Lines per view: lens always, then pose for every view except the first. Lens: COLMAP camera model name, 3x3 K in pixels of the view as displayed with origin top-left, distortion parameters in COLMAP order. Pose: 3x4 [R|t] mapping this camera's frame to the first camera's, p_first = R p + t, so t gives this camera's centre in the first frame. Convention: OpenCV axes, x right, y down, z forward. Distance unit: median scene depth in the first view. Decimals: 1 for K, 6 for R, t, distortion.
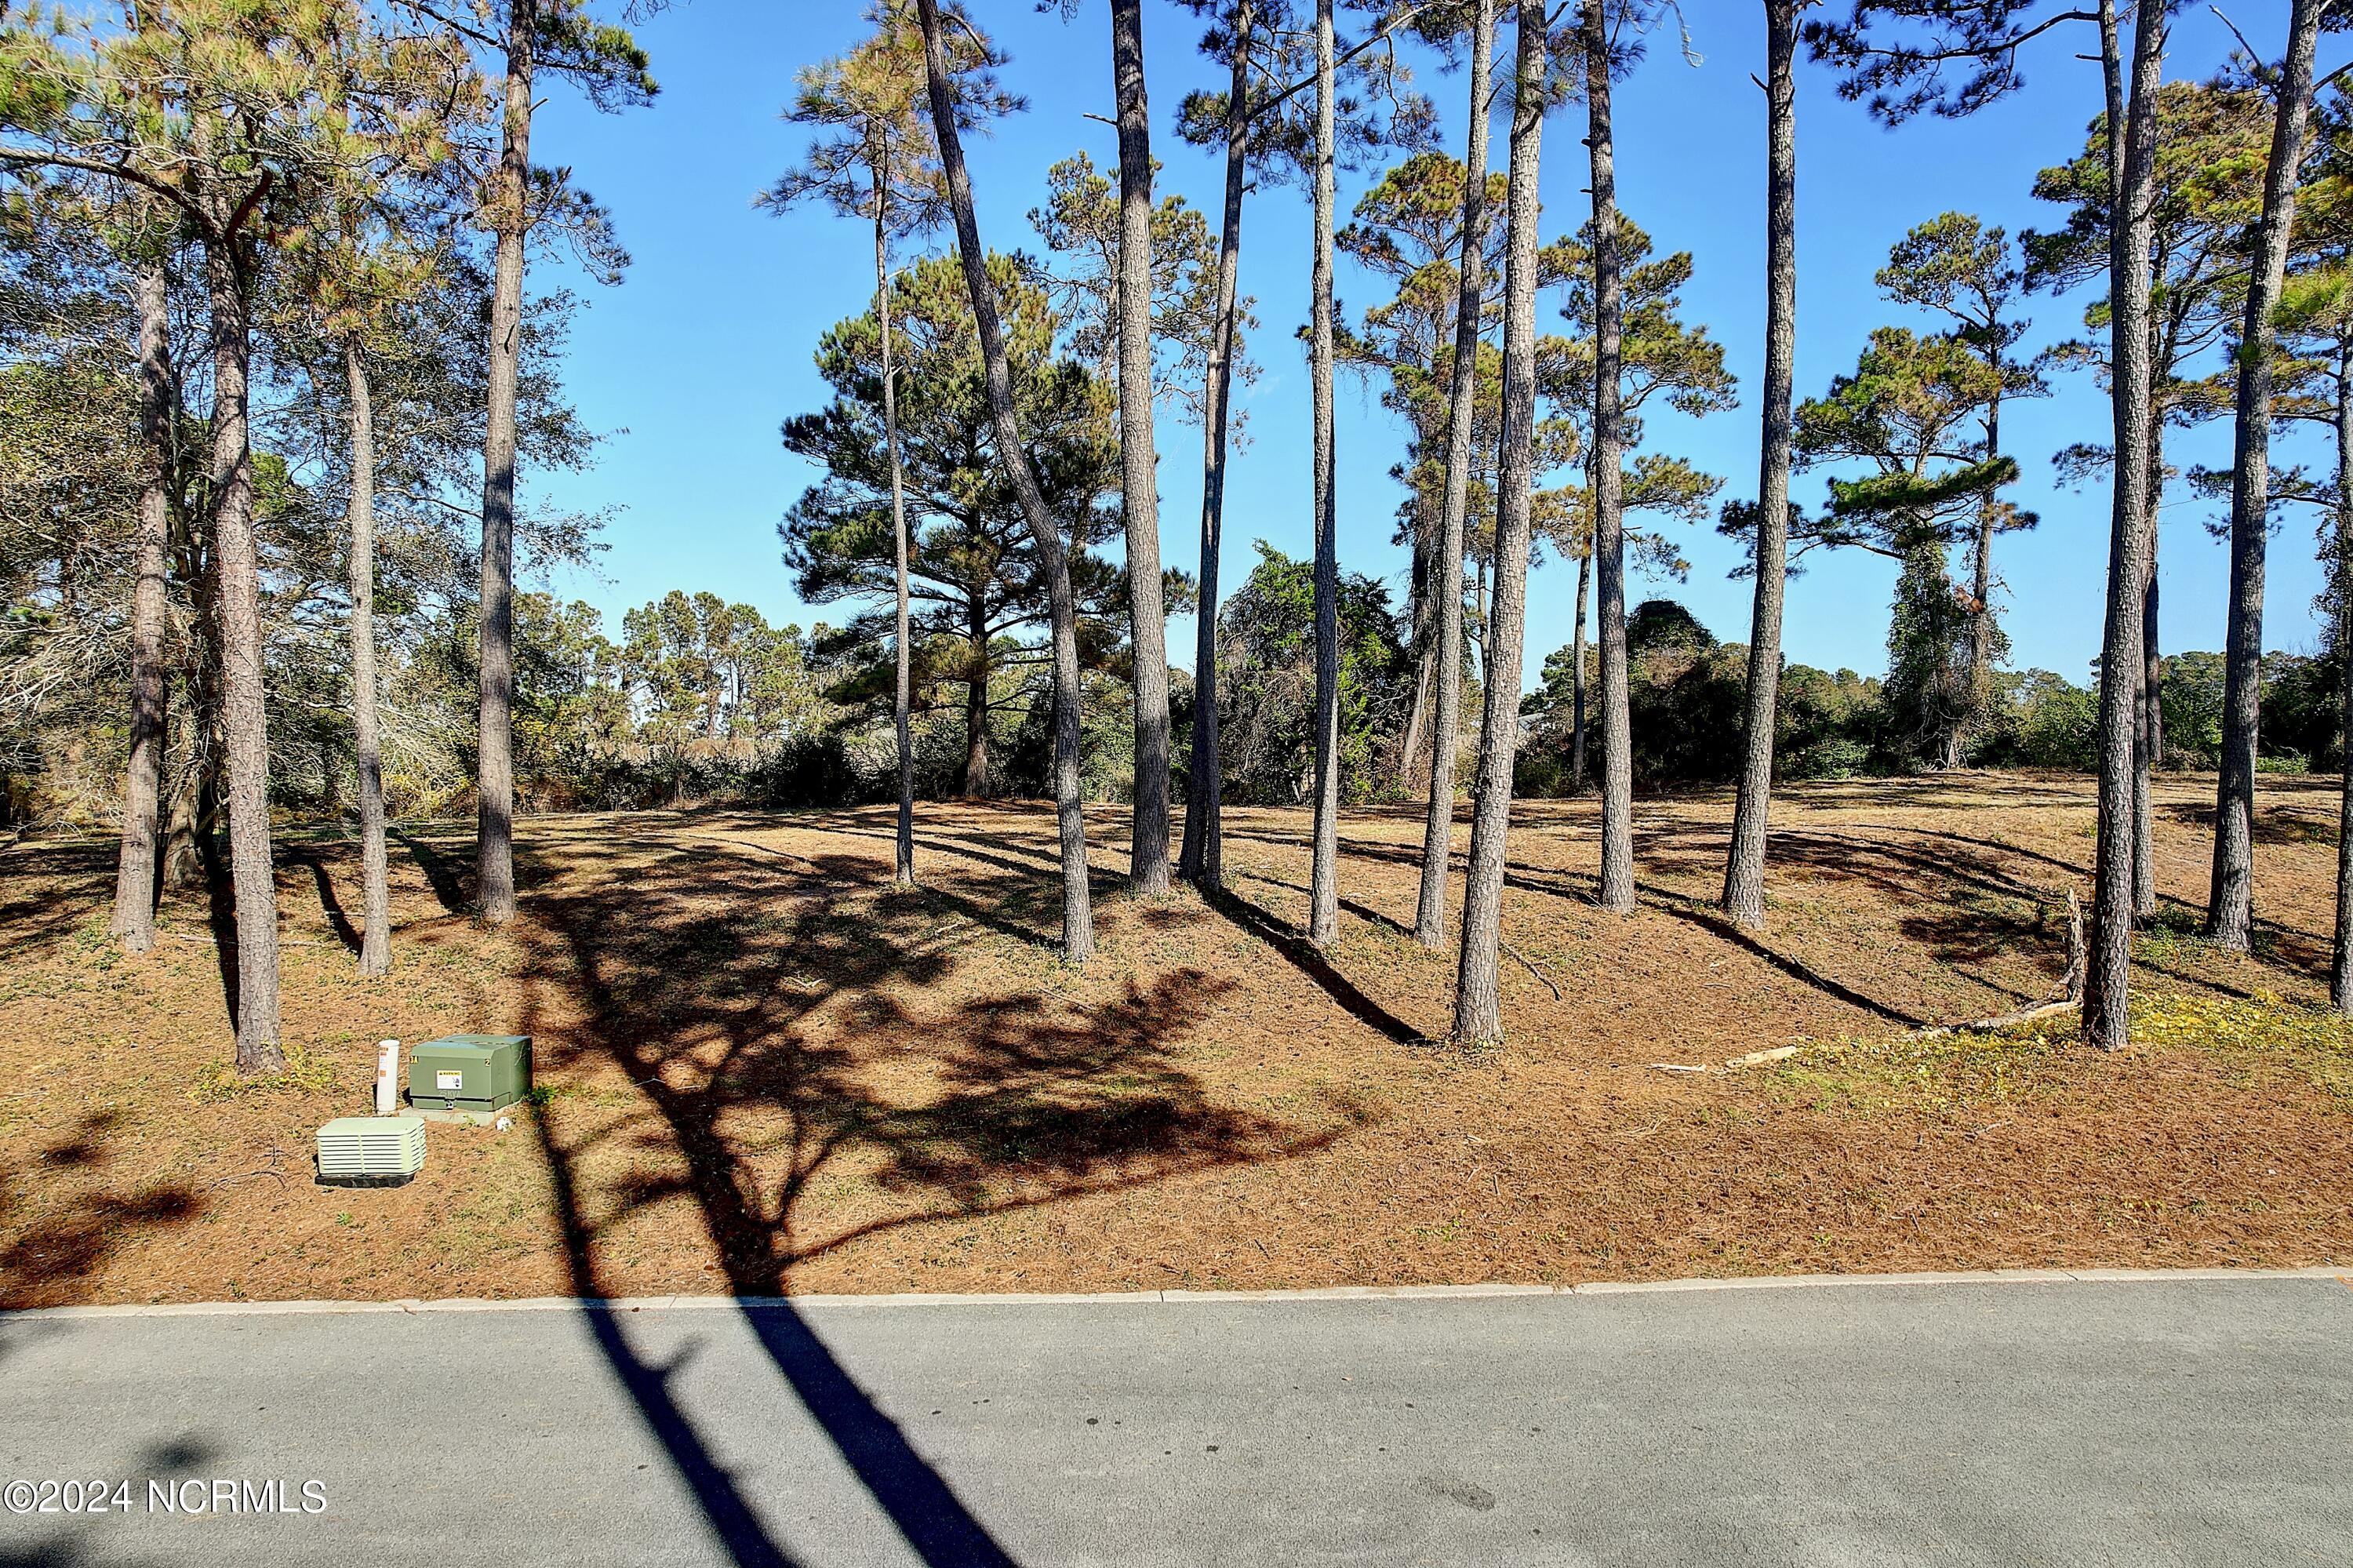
lens RADIAL K [[1508.3, 0, 1160.5], [0, 1508.3, 773.9], [0, 0, 1]] dist [-0.080890, 0.074659]
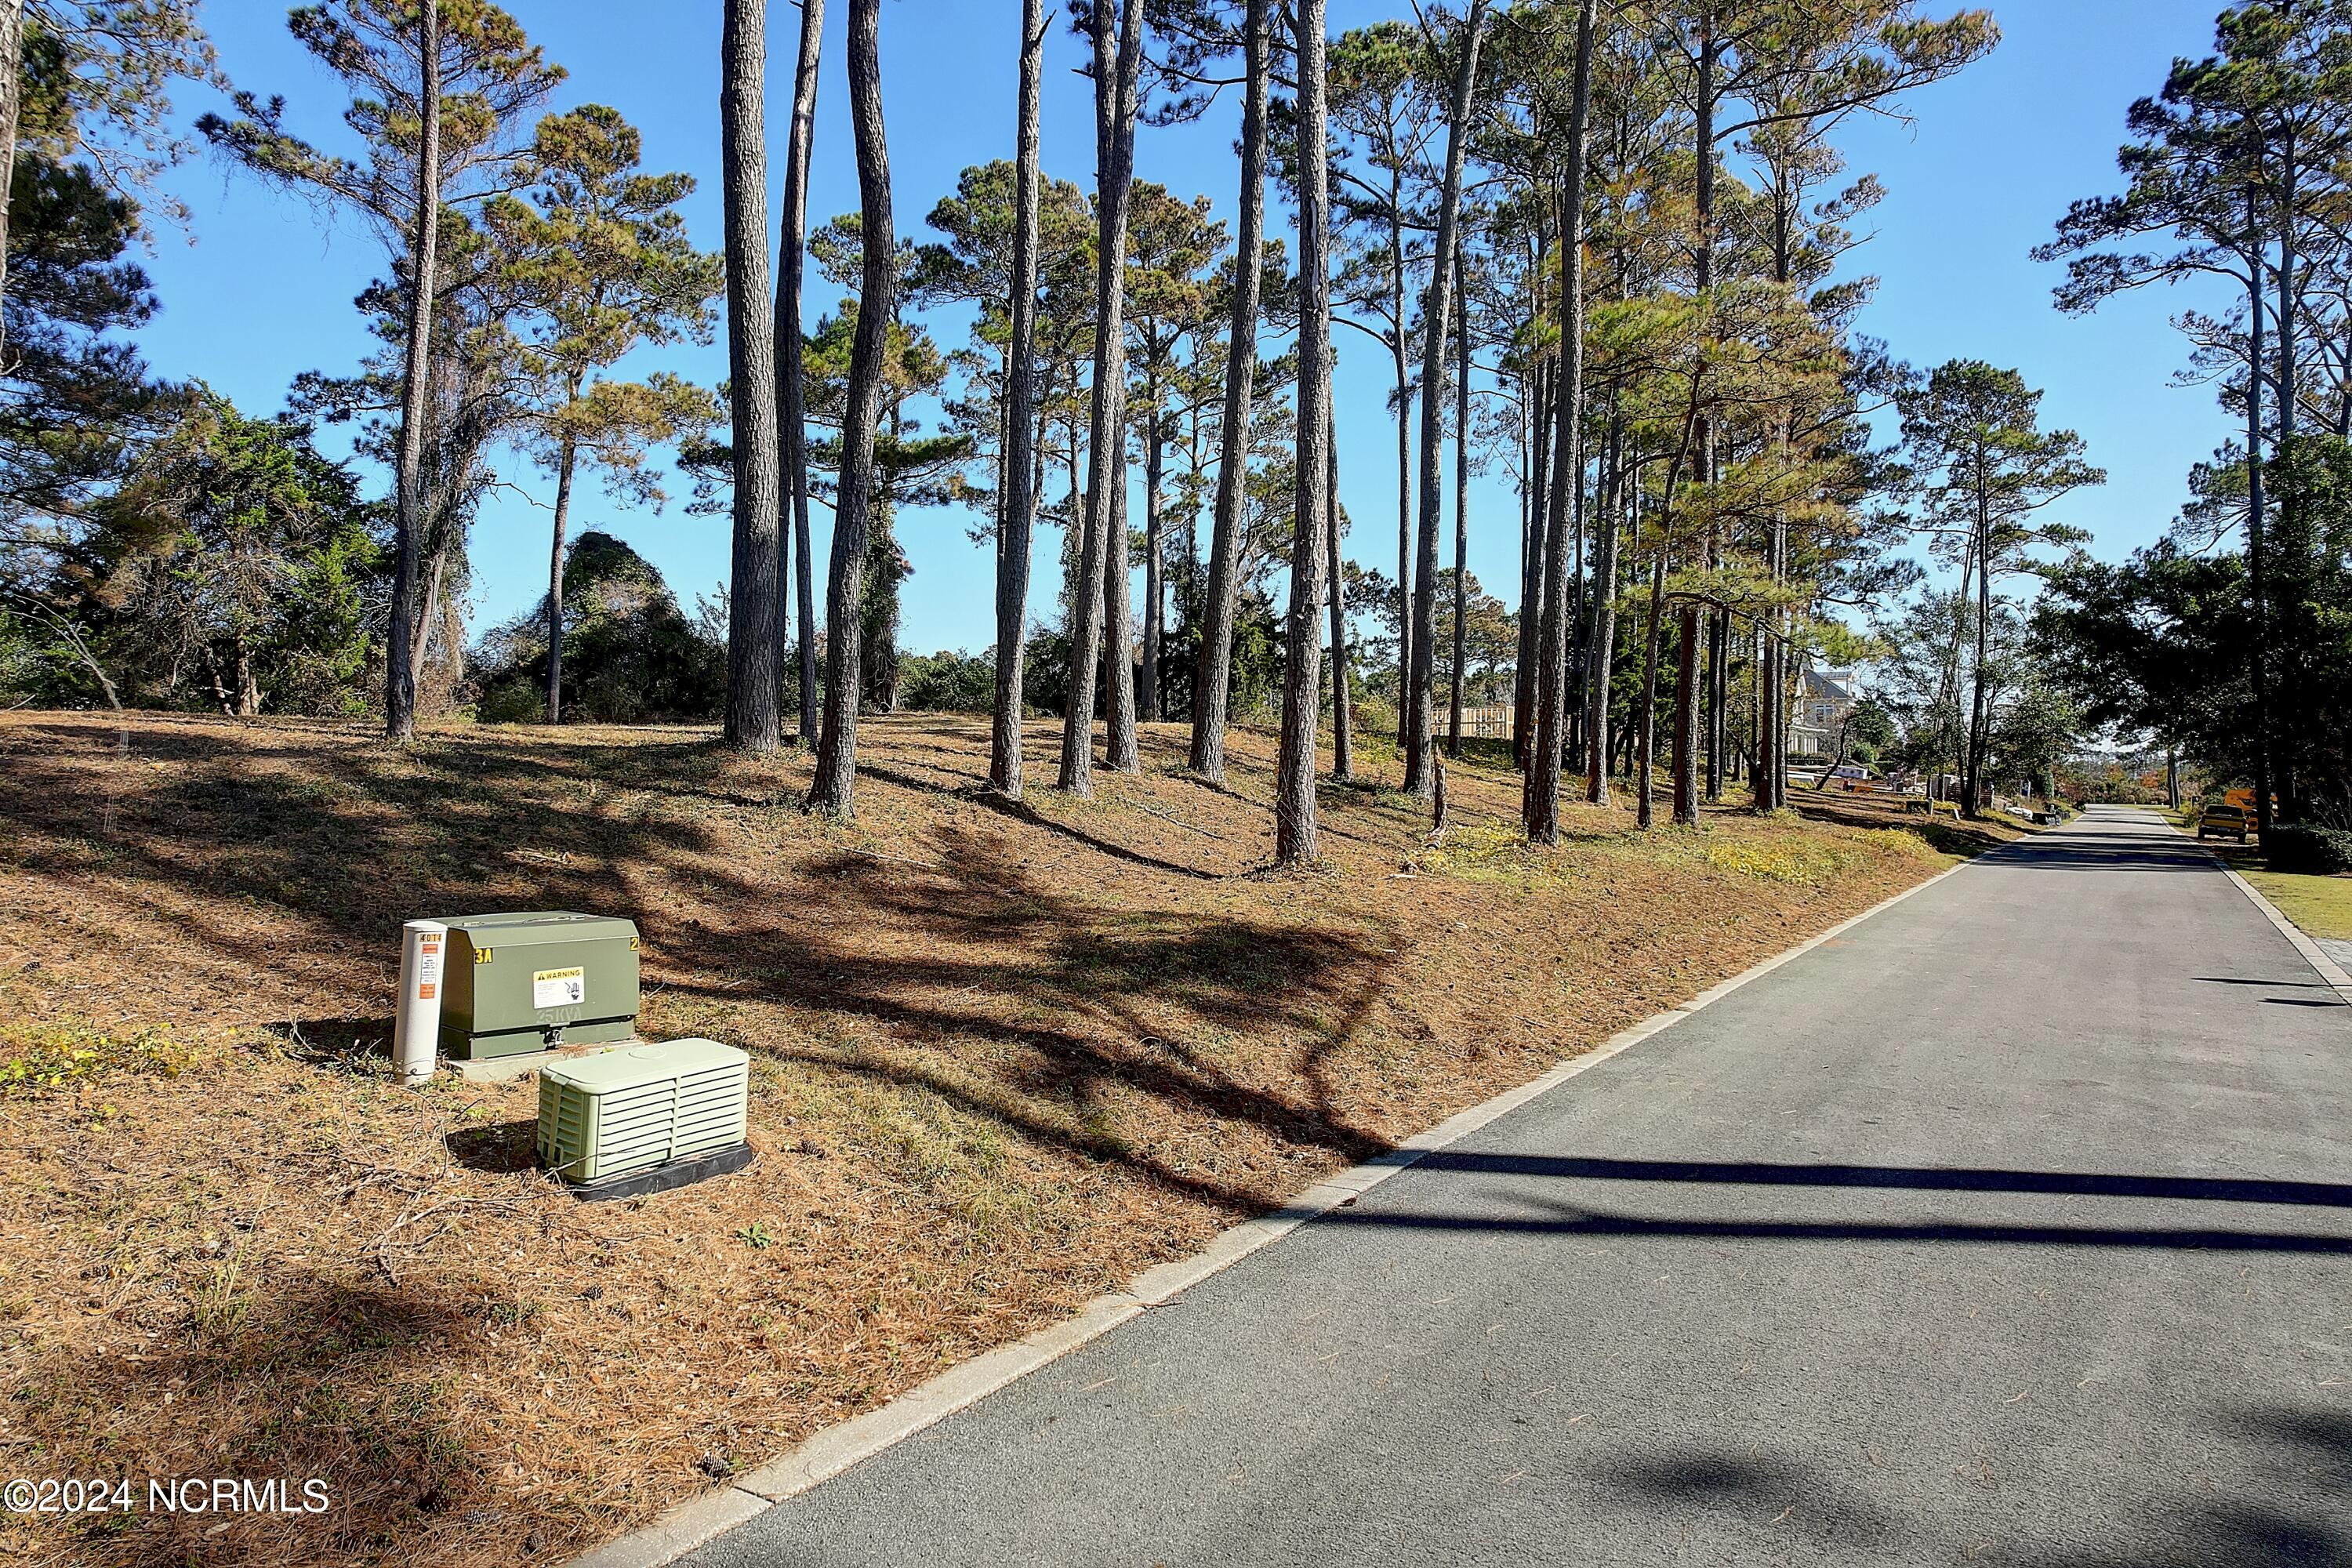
lens RADIAL K [[1507.6, 0, 1160.0], [0, 1507.6, 773.9], [0, 0, 1]] dist [-0.080890, 0.074659]
pose [[0.588857, 0.000315, 0.808237, -0.256470], [0.002250, 0.999995, -0.002030, 0.046196], [-0.808234, 0.003014, 0.588854, 0.184796]]
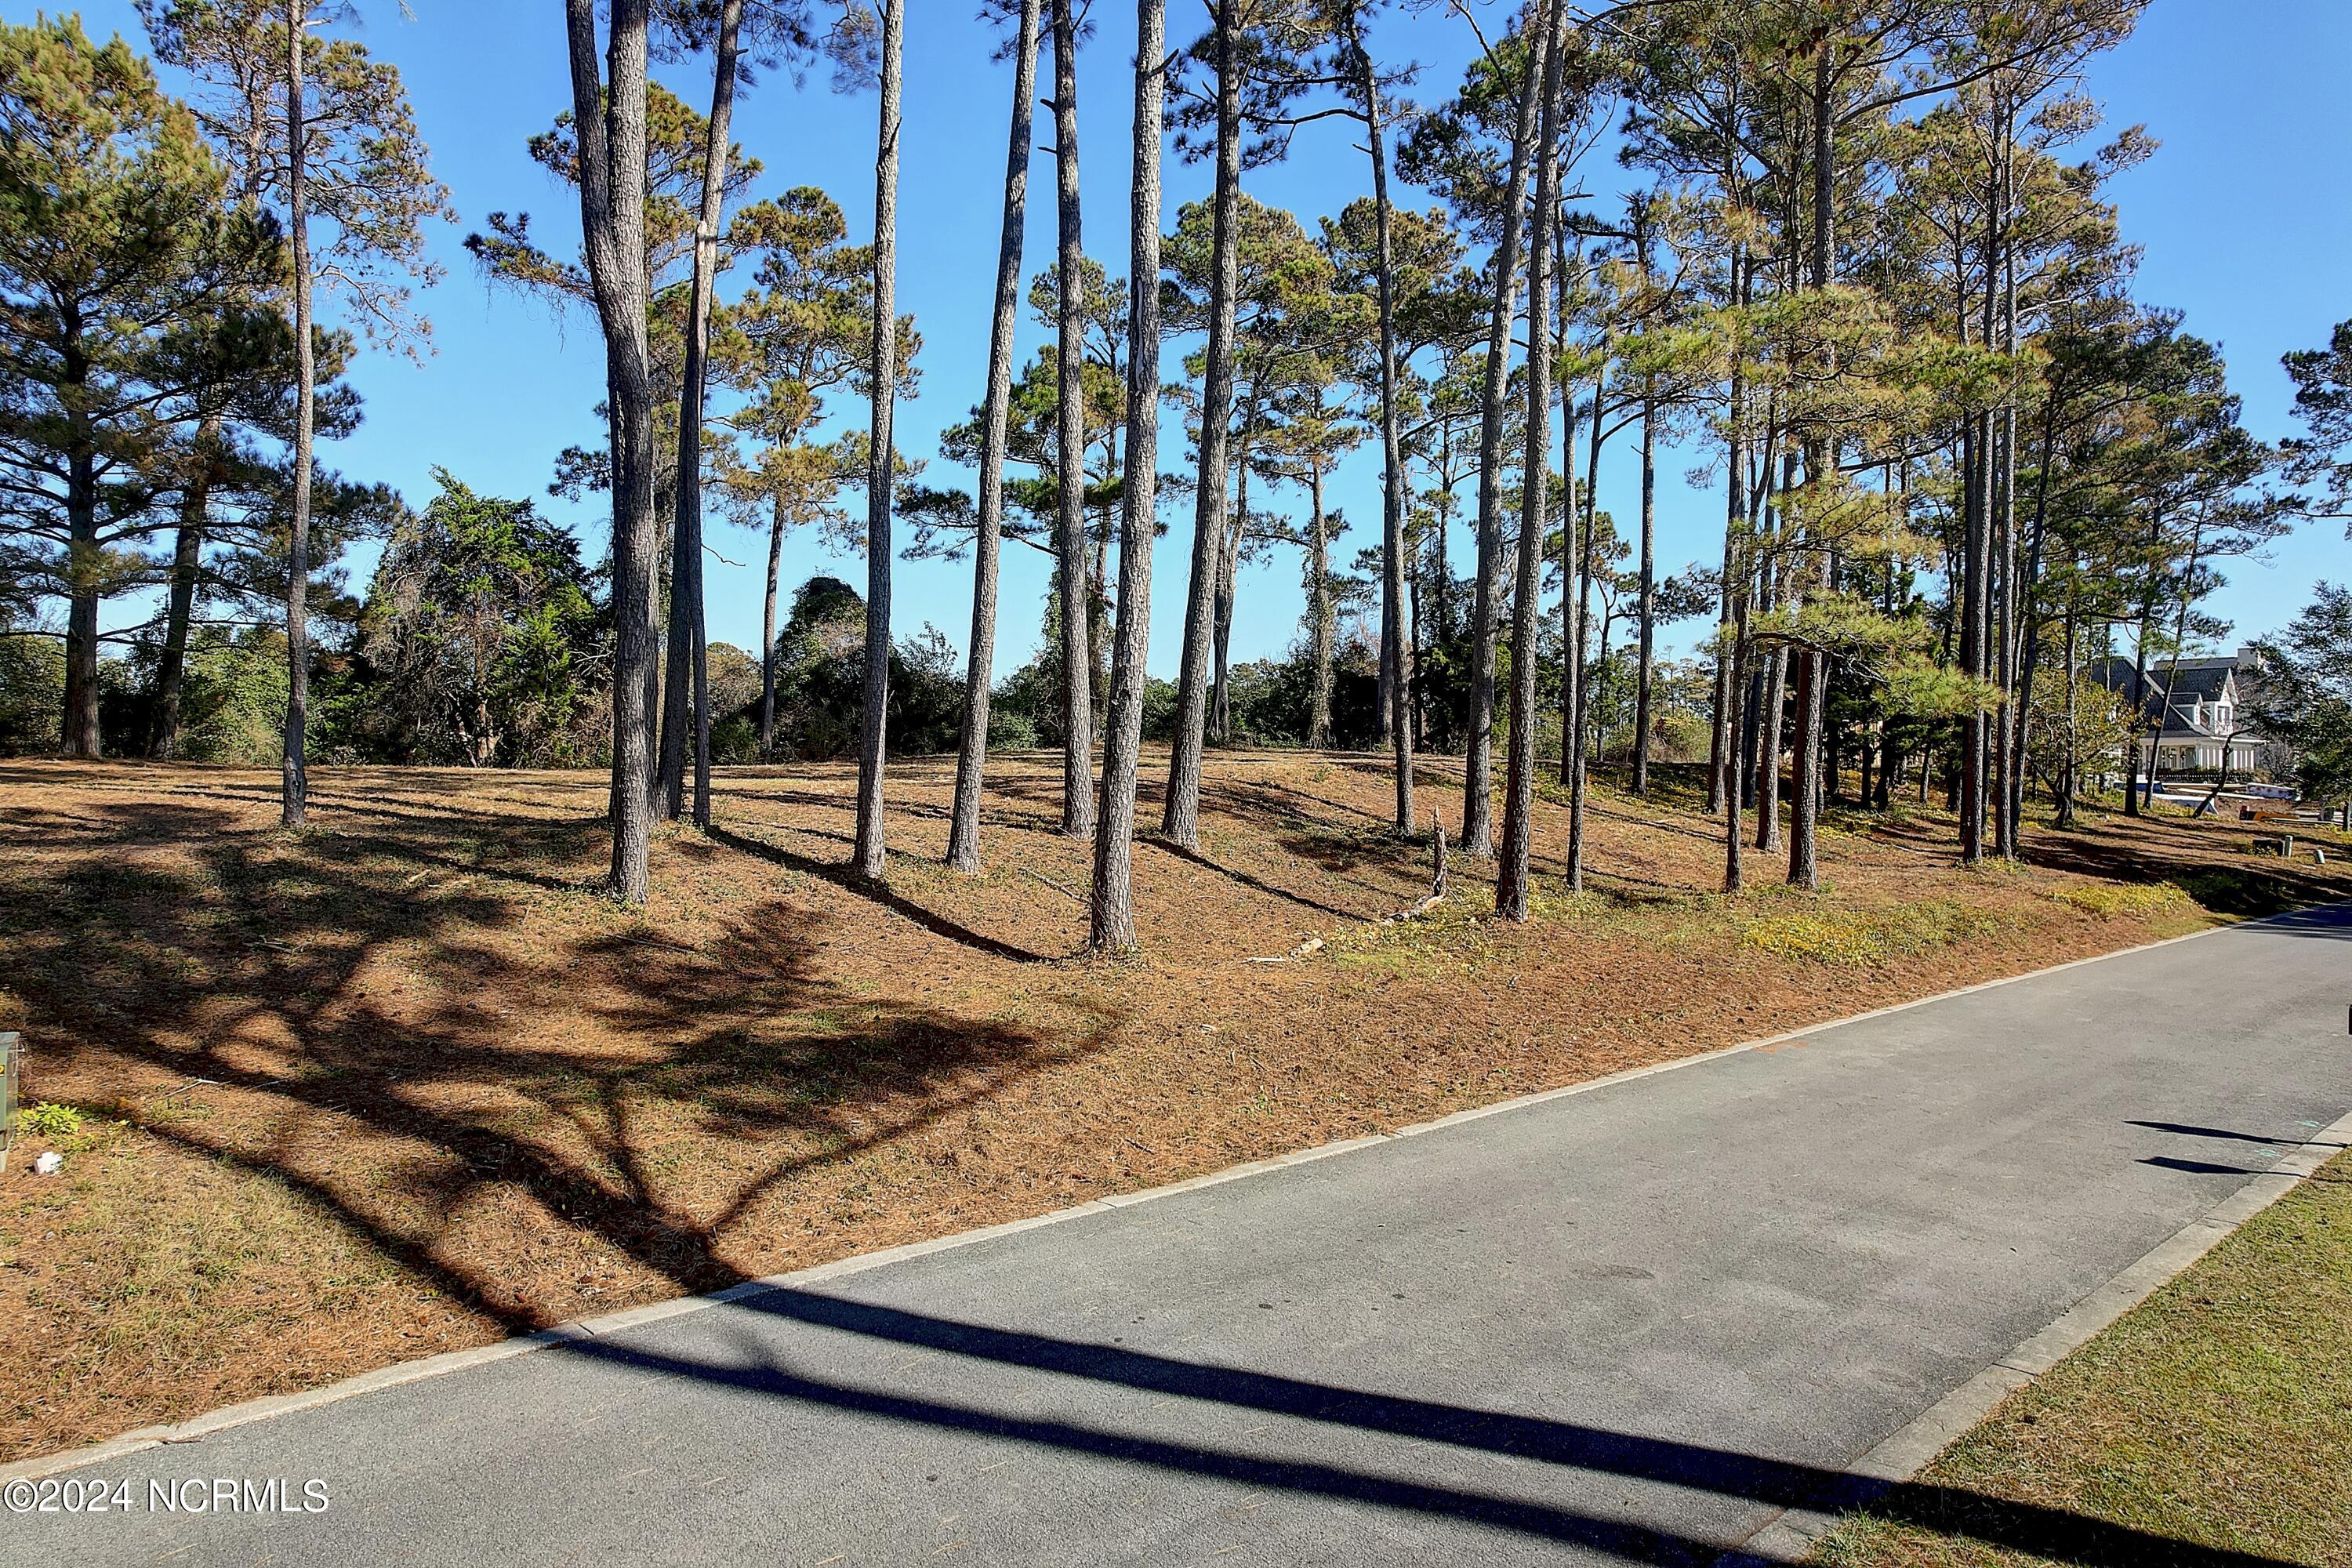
lens RADIAL K [[1507.6, 0, 1160.0], [0, 1507.6, 773.9], [0, 0, 1]] dist [-0.080890, 0.074659]
pose [[0.774898, 0.003789, 0.632075, -0.159354], [-0.002186, 0.999992, -0.003315, 0.024810], [-0.632082, 0.001187, 0.774900, 0.074712]]
